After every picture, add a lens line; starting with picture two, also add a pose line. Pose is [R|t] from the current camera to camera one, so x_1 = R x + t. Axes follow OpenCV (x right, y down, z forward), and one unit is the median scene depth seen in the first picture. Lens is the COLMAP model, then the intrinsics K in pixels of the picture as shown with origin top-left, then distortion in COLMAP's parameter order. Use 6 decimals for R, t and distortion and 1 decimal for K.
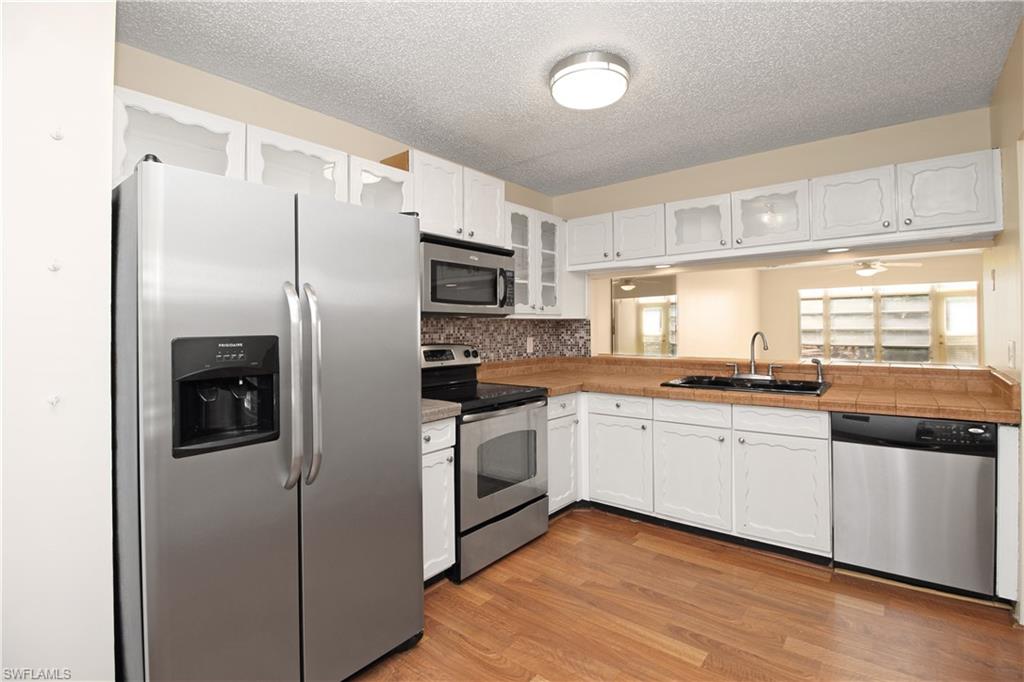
lens RADIAL K [[463.5, 0, 498.2], [0, 463.5, 326.4], [0, 0, 1]] dist [-0.014550, -0.002666]
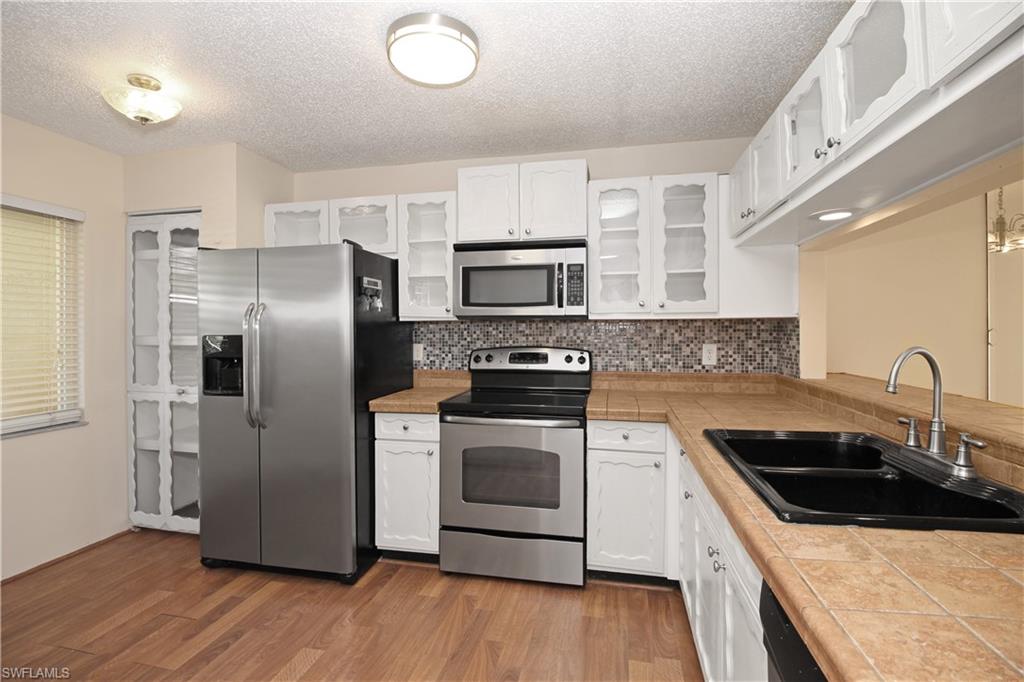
lens RADIAL K [[463.5, 0, 511.2], [0, 463.5, 326.7], [0, 0, 1]] dist [-0.014550, -0.002666]
pose [[0.496665, 0.003159, -0.867937, 0.656294], [0.001480, 0.999989, 0.004487, -0.008650], [0.867941, -0.003513, 0.496655, 0.443081]]
